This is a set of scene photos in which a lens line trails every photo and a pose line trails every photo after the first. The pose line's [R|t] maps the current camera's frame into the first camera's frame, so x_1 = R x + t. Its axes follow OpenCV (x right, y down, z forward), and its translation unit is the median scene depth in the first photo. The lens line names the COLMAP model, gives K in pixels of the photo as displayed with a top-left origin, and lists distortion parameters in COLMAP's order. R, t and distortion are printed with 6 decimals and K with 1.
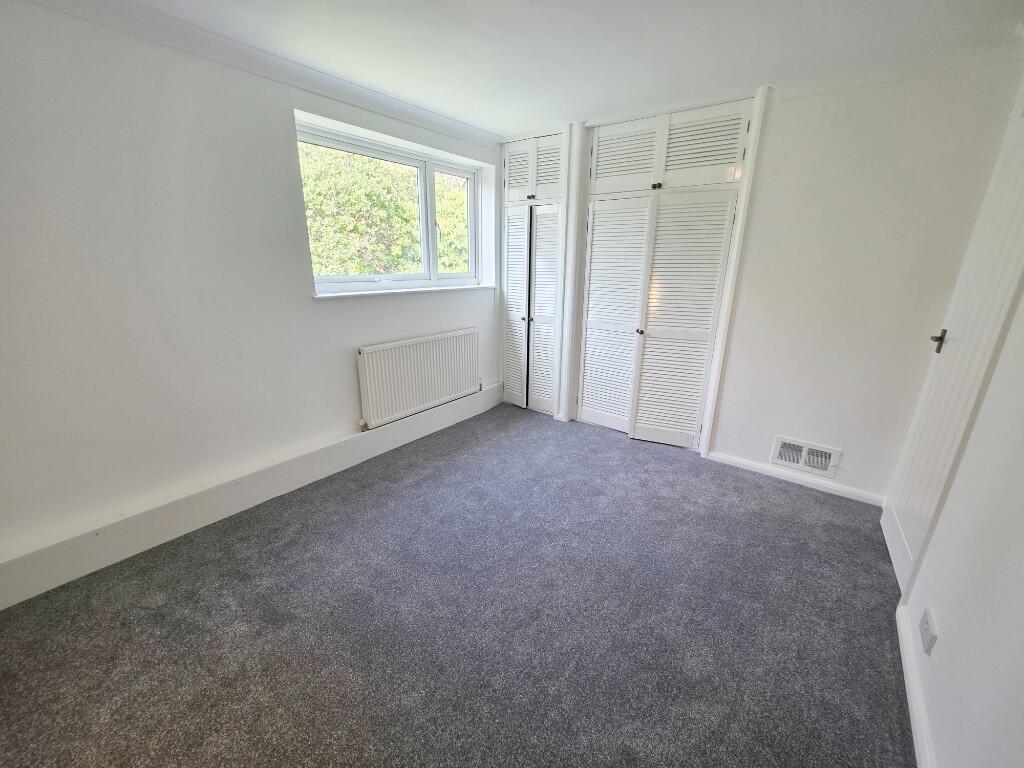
lens RADIAL K [[421.7, 0, 510.6], [0, 421.7, 389.2], [0, 0, 1]] dist [-0.001768, 0.002755]
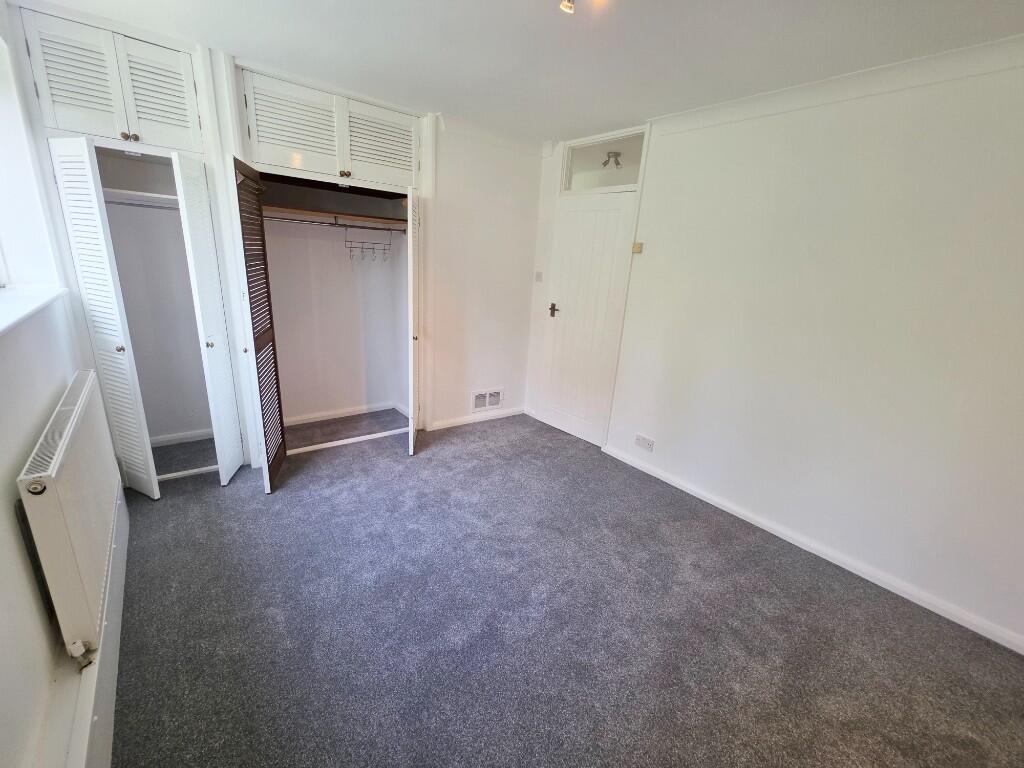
lens RADIAL K [[421.7, 0, 510.6], [0, 421.7, 389.2], [0, 0, 1]] dist [-0.001768, 0.002755]
pose [[0.246251, -0.286608, 0.925860, -0.583104], [0.234227, 0.944559, 0.230099, -0.181921], [-0.940477, 0.160199, 0.299730, 0.494813]]
